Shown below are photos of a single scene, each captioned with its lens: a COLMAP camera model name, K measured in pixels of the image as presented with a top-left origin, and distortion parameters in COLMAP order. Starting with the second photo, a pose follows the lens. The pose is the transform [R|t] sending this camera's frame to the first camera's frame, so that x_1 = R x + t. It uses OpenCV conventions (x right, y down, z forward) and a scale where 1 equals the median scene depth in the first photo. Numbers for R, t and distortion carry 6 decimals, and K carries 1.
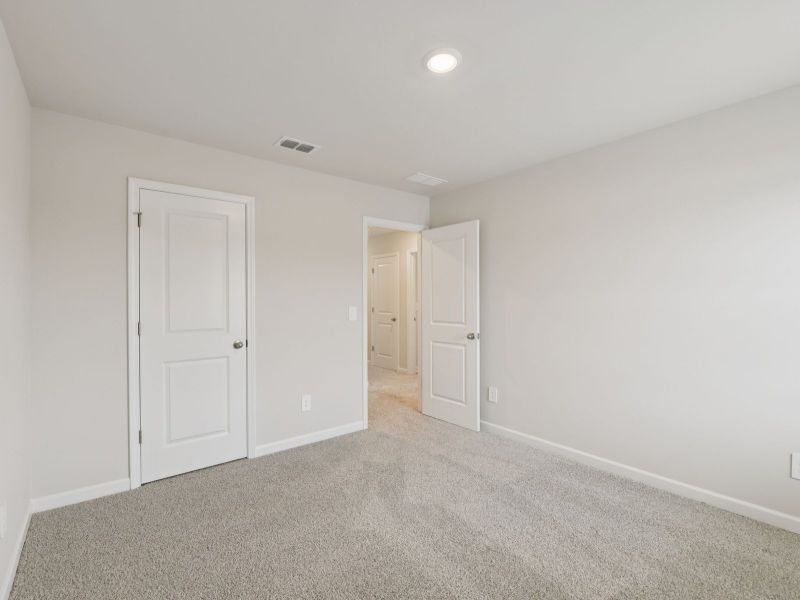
lens RADIAL K [[384.3, 0, 400.0], [0, 384.3, 300.0], [0, 0, 1]] dist [-0.001976, -0.000440]
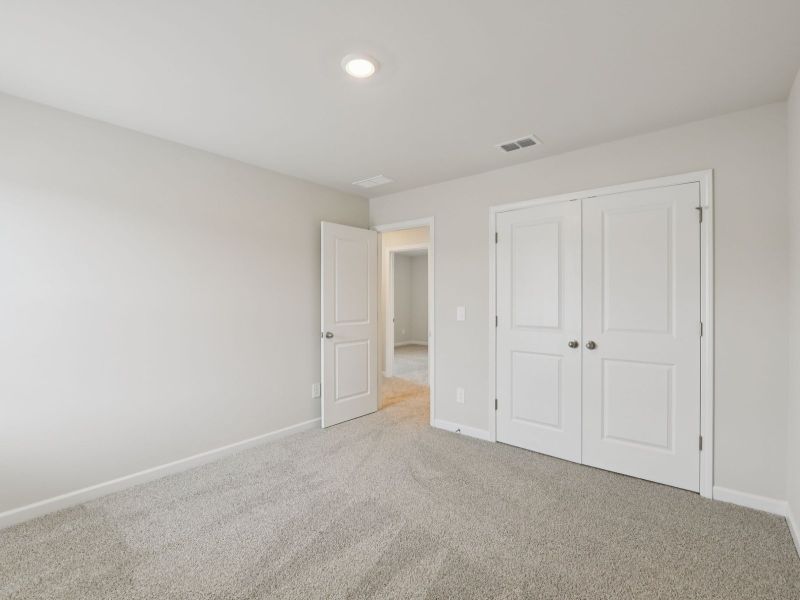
lens RADIAL K [[384.3, 0, 400.0], [0, 384.3, 300.0], [0, 0, 1]] dist [-0.001976, -0.000440]
pose [[0.217654, 0.011394, -0.975959, 0.515511], [-0.008934, 0.999913, 0.009681, -0.006743], [0.975985, 0.006612, 0.217737, 0.397780]]
